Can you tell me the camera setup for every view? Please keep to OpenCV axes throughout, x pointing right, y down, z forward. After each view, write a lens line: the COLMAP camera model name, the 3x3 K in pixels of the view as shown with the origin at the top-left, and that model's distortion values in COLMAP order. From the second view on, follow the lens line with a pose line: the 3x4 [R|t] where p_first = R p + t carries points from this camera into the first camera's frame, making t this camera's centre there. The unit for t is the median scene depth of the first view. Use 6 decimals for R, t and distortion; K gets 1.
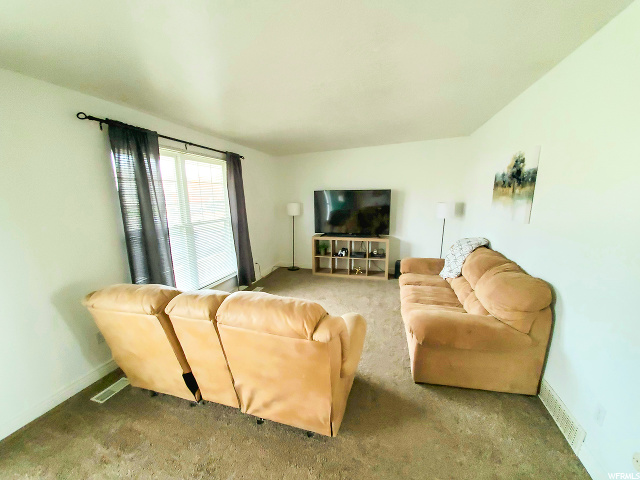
lens RADIAL K [[261.3, 0, 314.9], [0, 261.3, 252.1], [0, 0, 1]] dist [-0.002608, -0.000471]
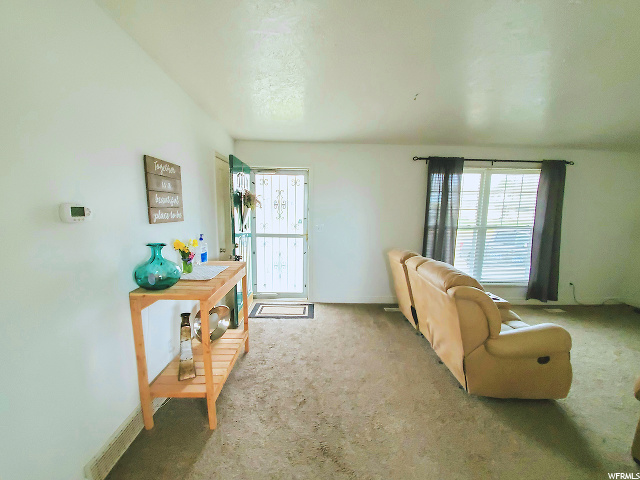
lens RADIAL K [[261.3, 0, 314.9], [0, 261.3, 252.1], [0, 0, 1]] dist [-0.002608, -0.000471]
pose [[0.291203, 0.179517, -0.939667, 0.584459], [-0.218646, 0.968727, 0.117311, 0.048778], [0.931340, 0.171293, 0.321347, -0.122686]]
